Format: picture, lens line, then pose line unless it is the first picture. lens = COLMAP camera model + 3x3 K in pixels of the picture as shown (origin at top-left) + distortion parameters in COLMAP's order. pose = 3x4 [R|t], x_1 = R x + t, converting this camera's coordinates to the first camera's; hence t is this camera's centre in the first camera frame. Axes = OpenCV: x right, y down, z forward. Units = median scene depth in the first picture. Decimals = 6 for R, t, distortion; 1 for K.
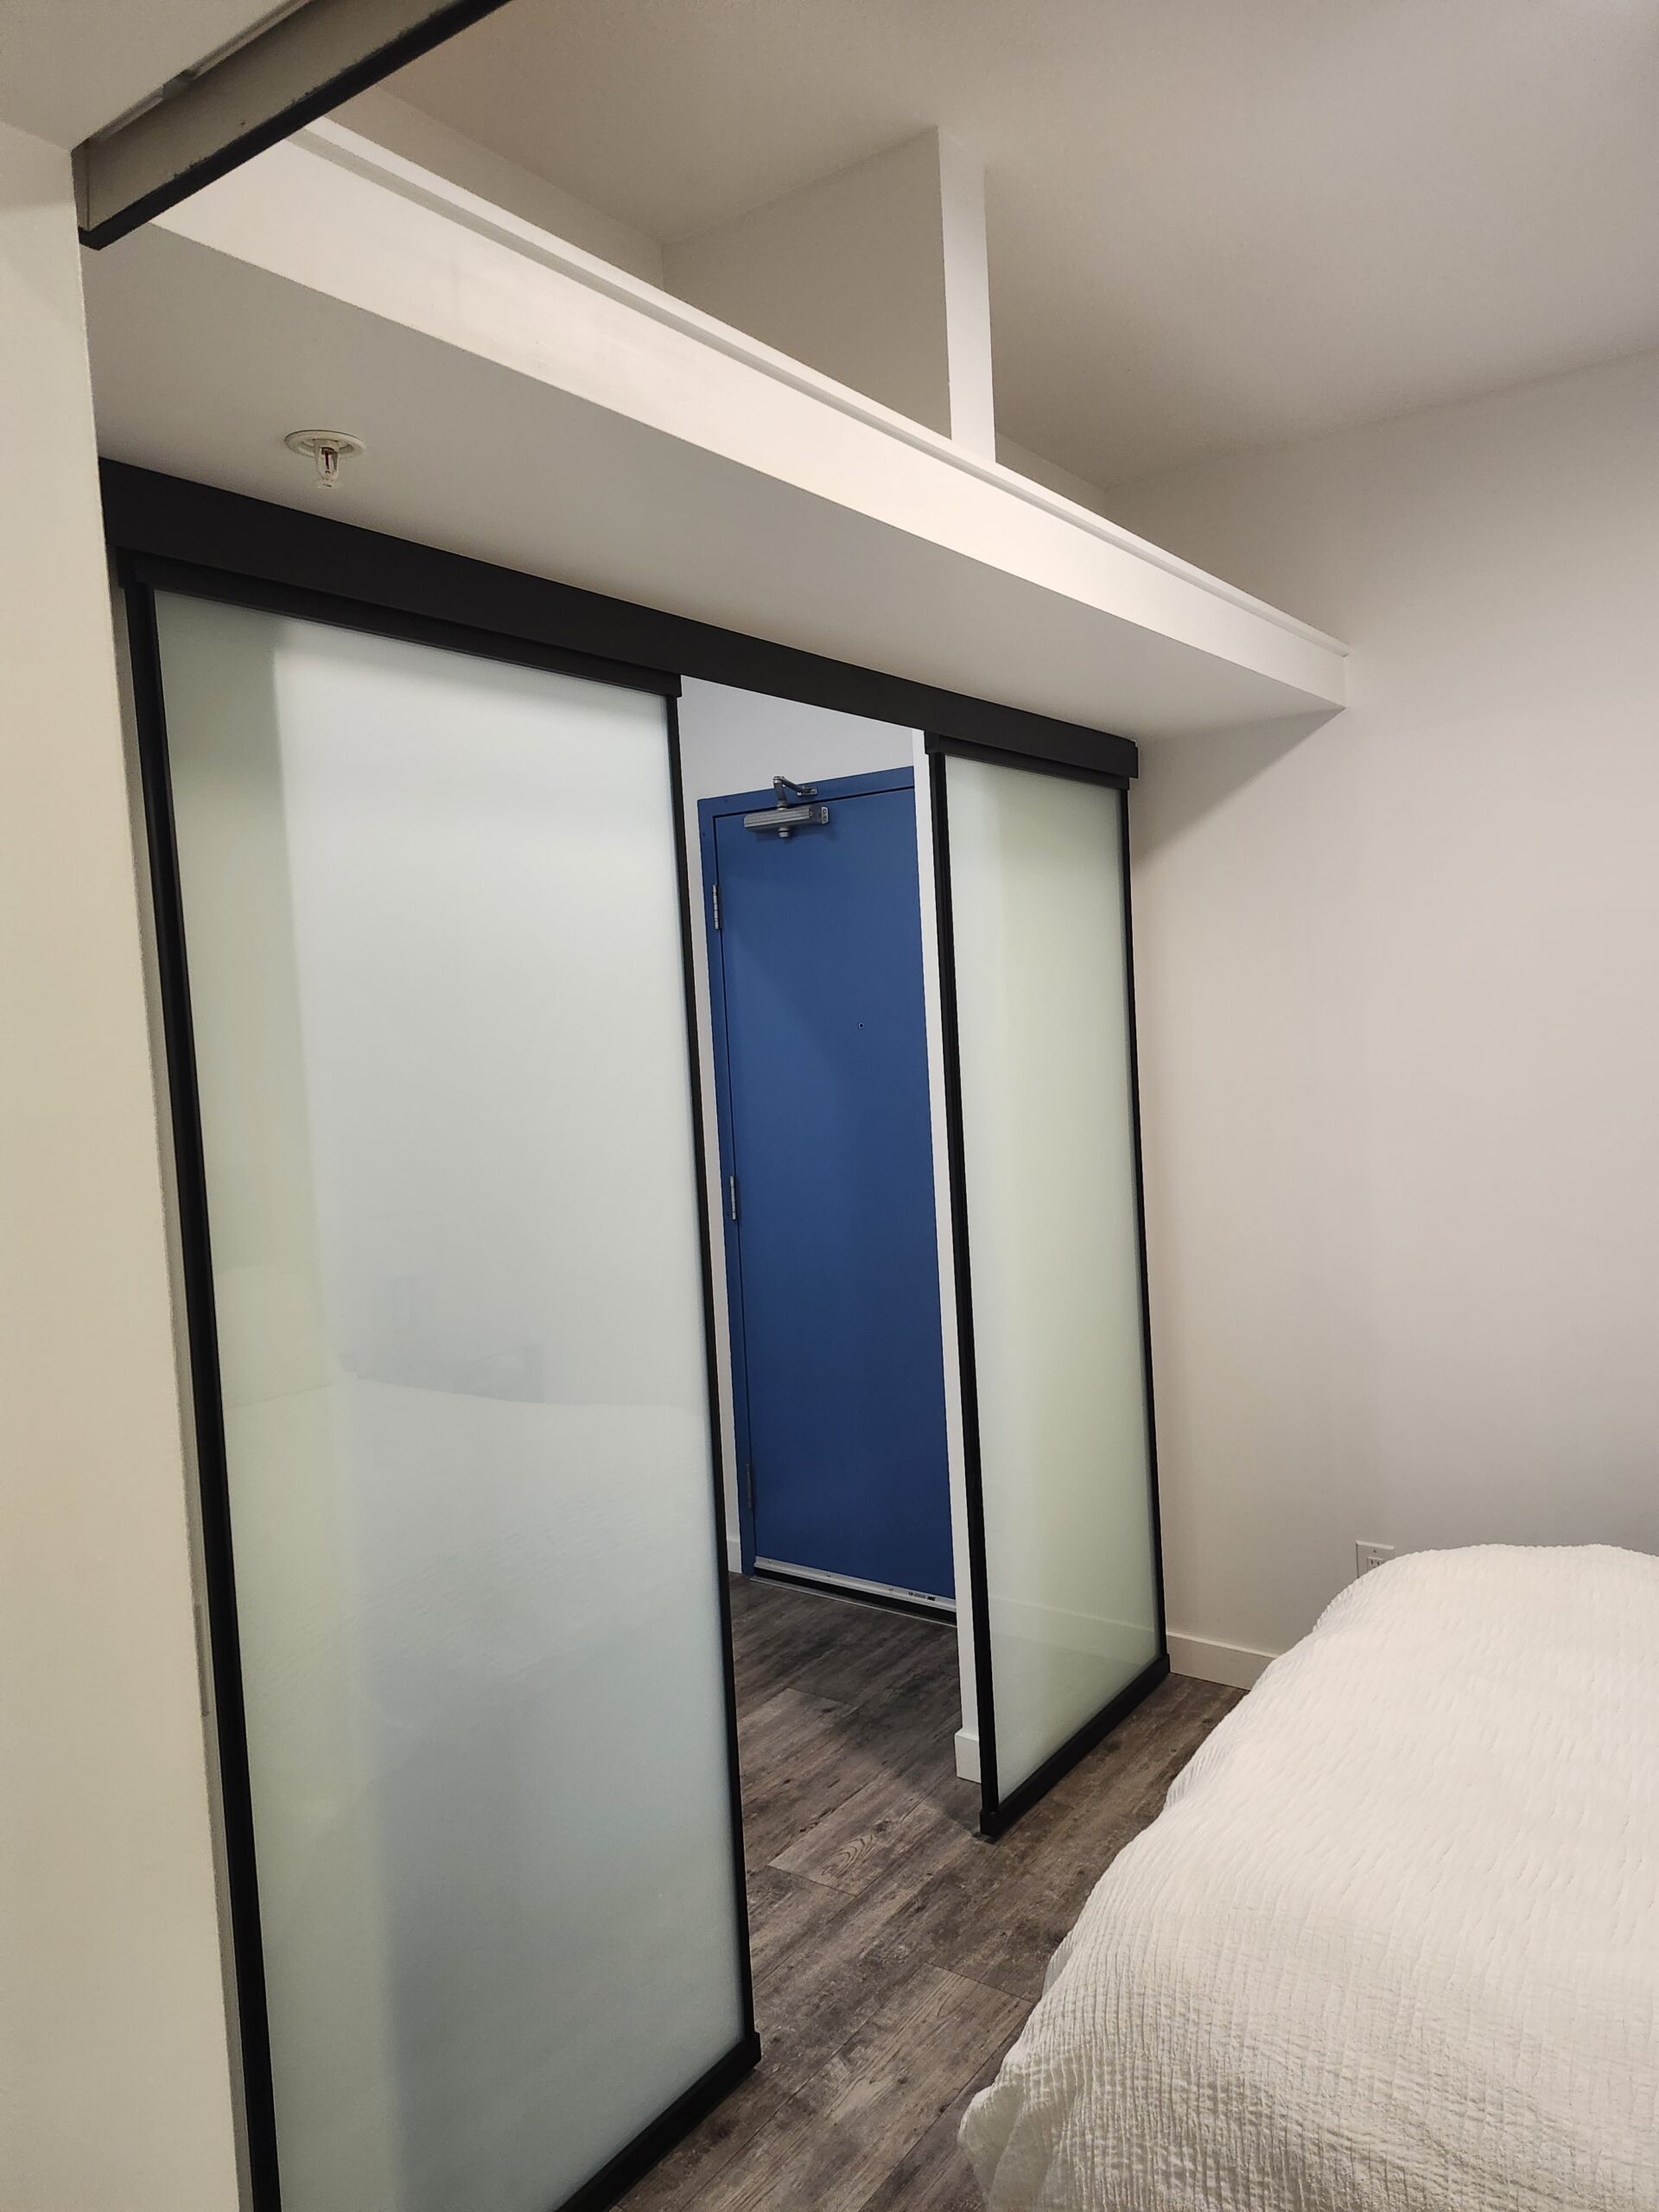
lens RADIAL K [[1523.9, 0, 840.2], [0, 1523.9, 1108.5], [0, 0, 1]] dist [0.029722, -0.027888]
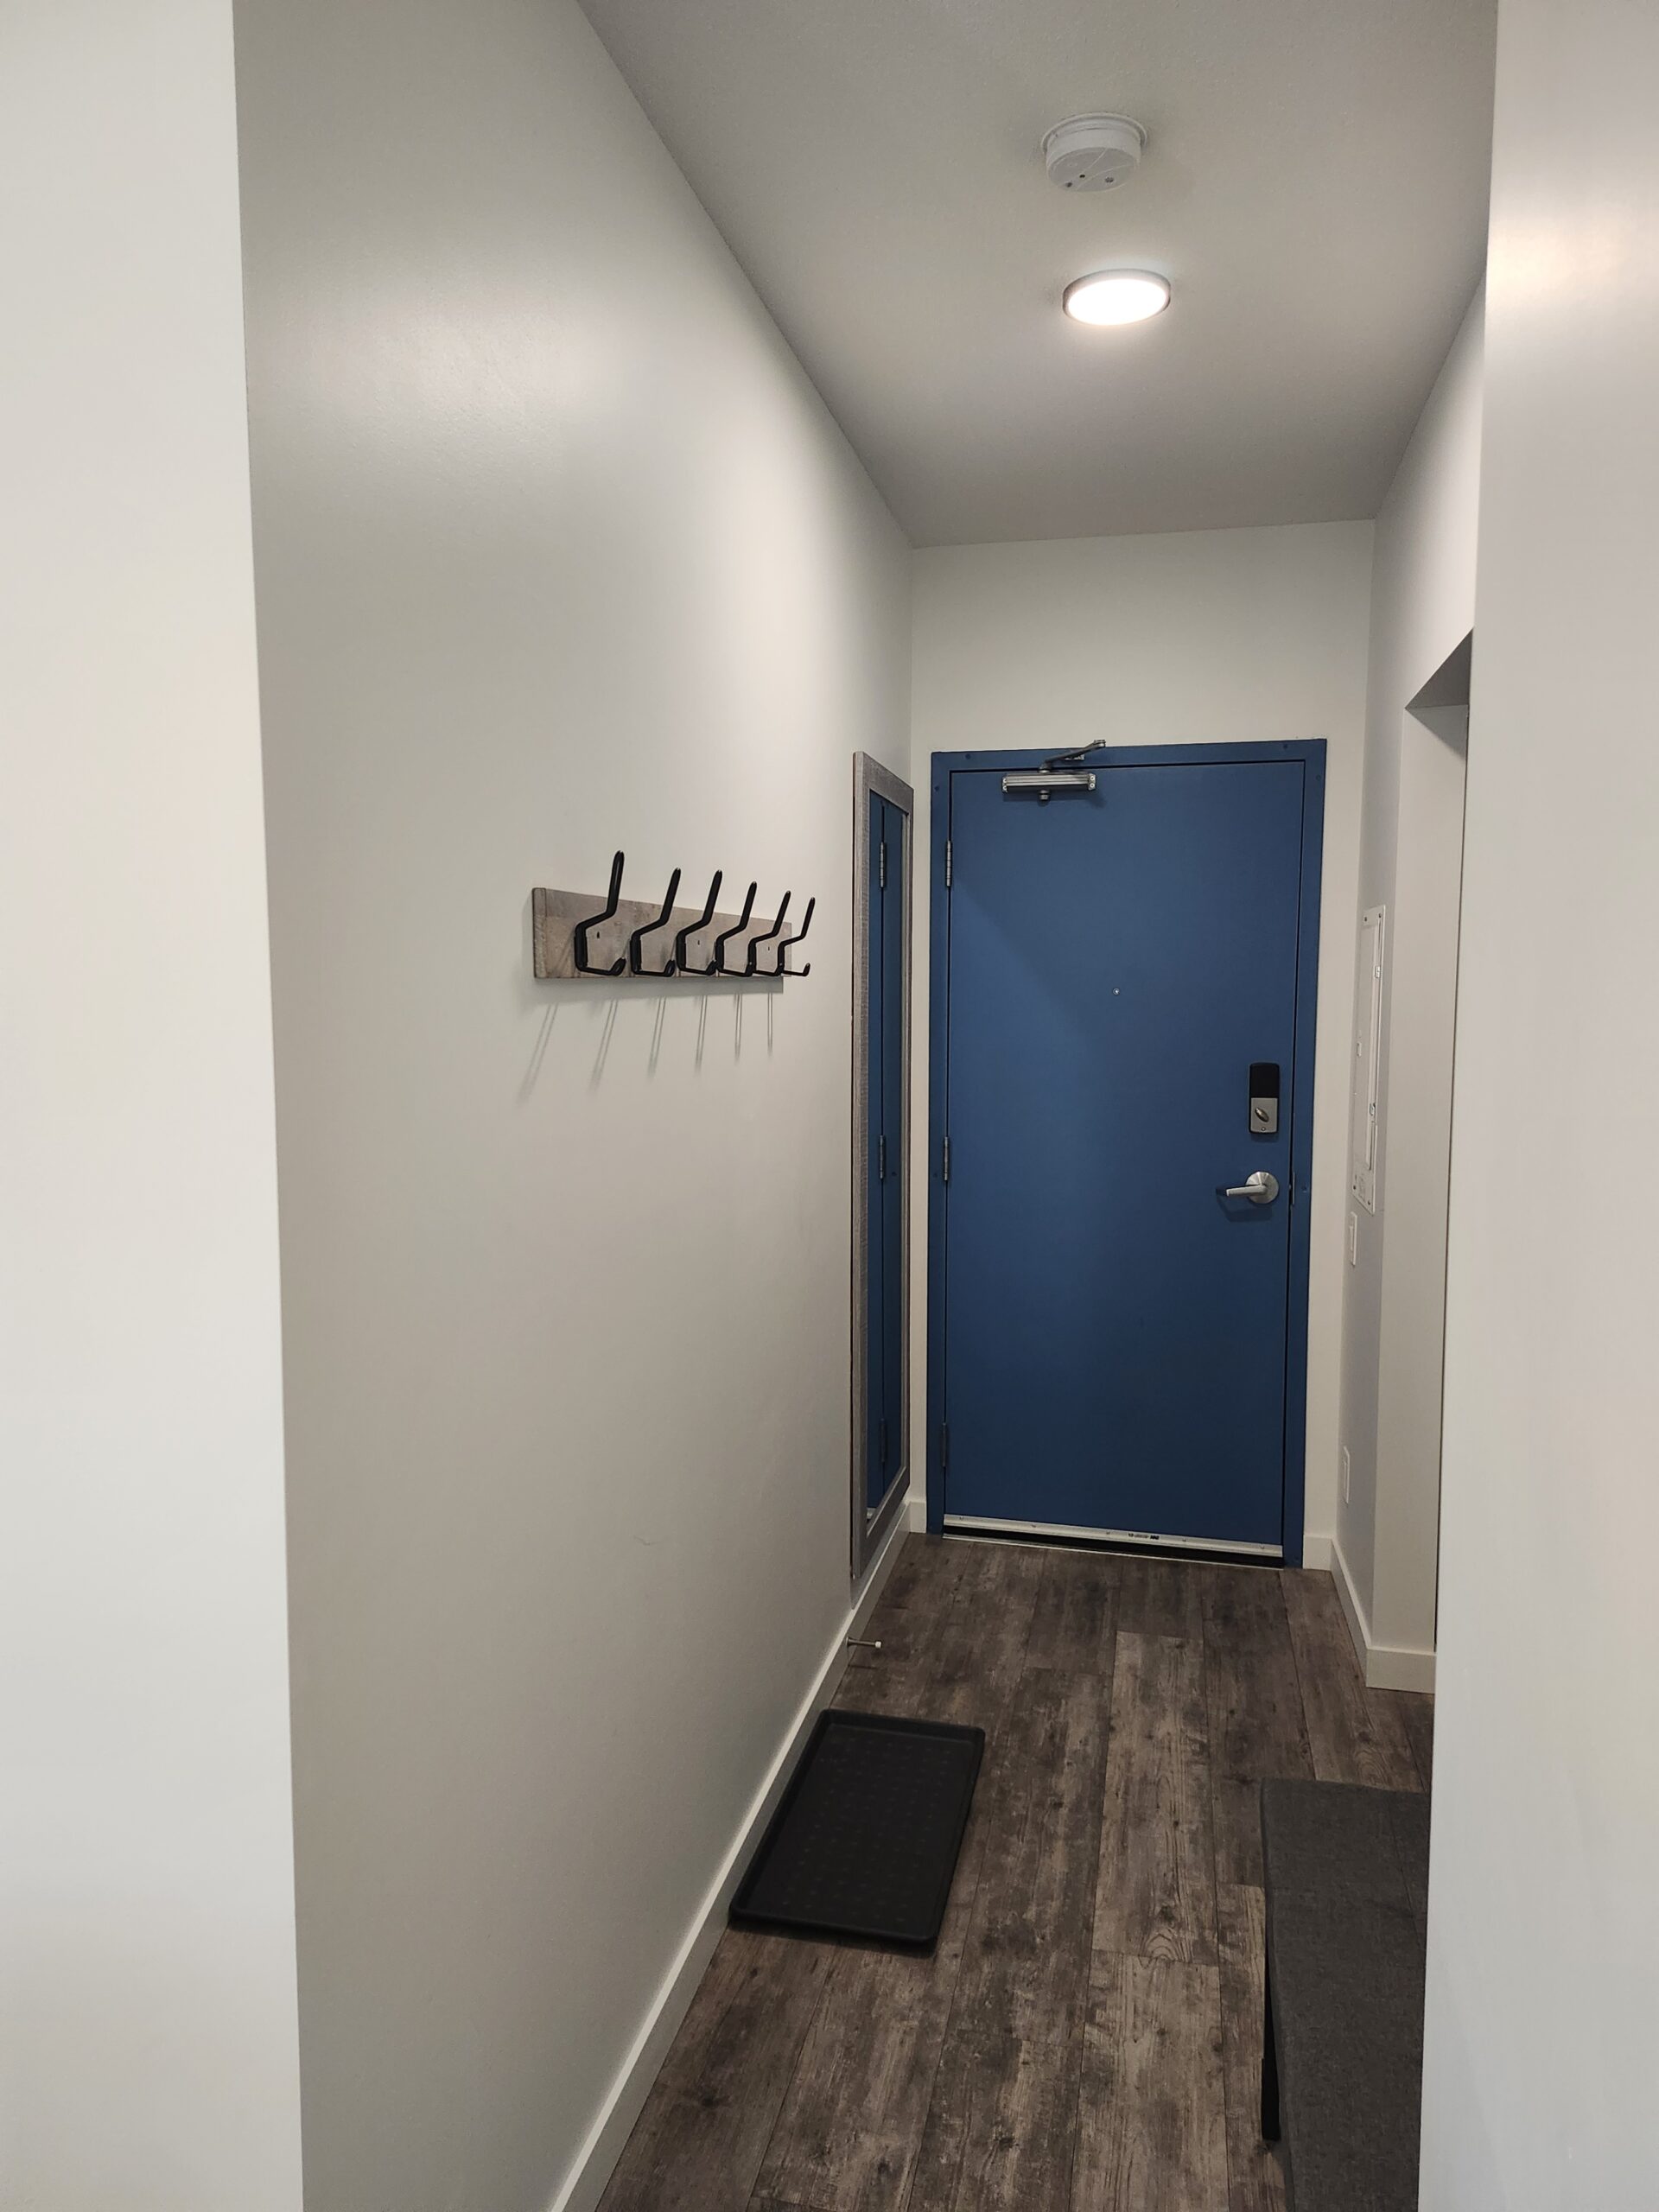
lens RADIAL K [[1523.9, 0, 815.7], [0, 1523.9, 1094.6], [0, 0, 1]] dist [0.029722, -0.027888]
pose [[0.926873, 0.021842, 0.374739, -0.558473], [-0.024381, 0.999701, 0.002035, 0.019785], [-0.374583, -0.011022, 0.927128, 0.116093]]
